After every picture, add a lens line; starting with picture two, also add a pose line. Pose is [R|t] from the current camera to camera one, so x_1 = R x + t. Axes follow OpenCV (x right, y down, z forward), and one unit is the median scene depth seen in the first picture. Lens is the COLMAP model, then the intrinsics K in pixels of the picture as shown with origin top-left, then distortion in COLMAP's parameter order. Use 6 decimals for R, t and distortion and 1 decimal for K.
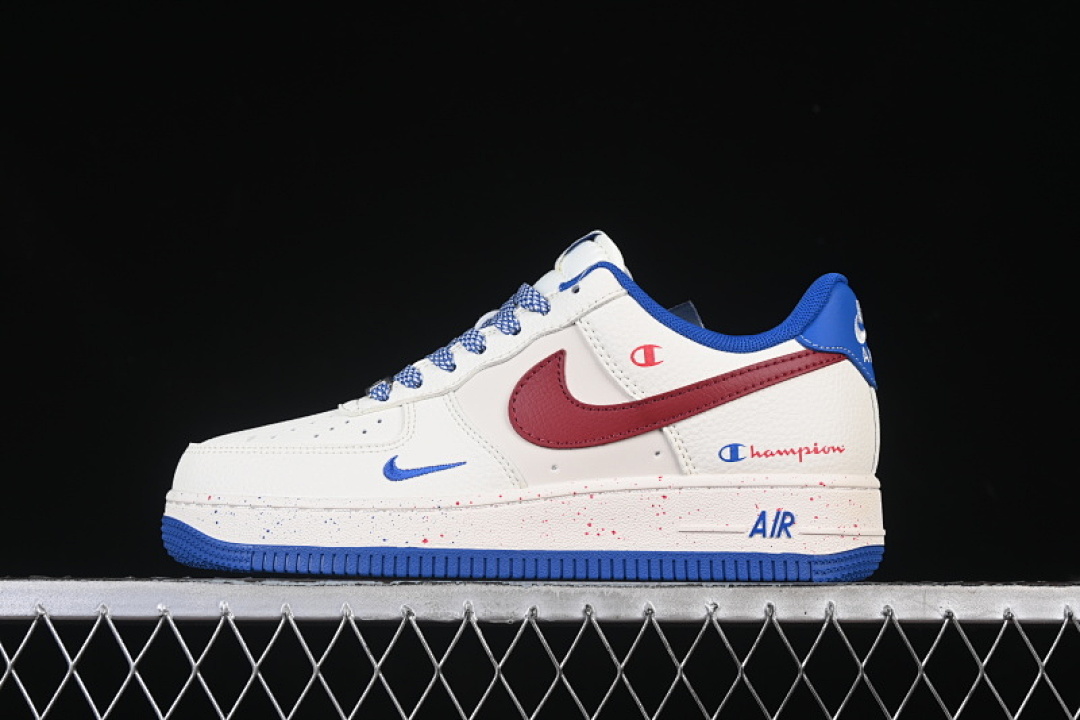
lens RADIAL K [[2335.3, 0, 540.9], [0, 2335.3, 358.6], [0, 0, 1]] dist [-0.002231, 0.000000]
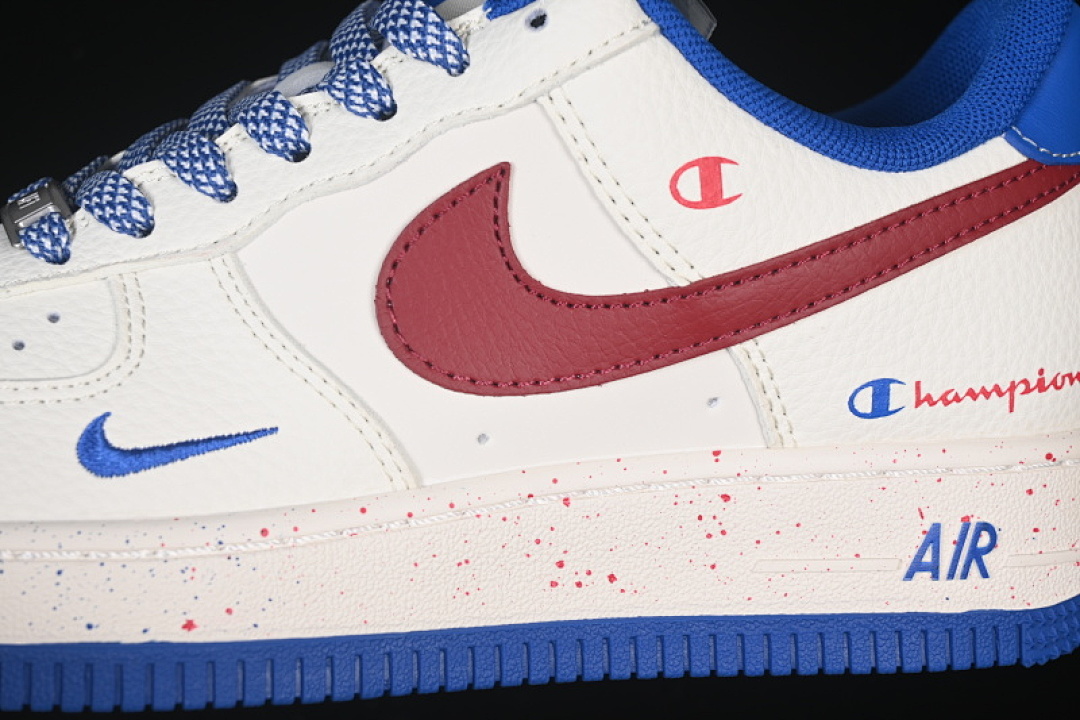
lens RADIAL K [[2335.3, 0, 538.4], [0, 2335.3, 364.8], [0, 0, 1]] dist [-0.002231, 0.000000]
pose [[0.968802, -0.021295, 0.246921, -0.090583], [-0.033895, 0.975555, 0.217125, -0.060502], [-0.245509, -0.218721, 0.944398, 0.592261]]
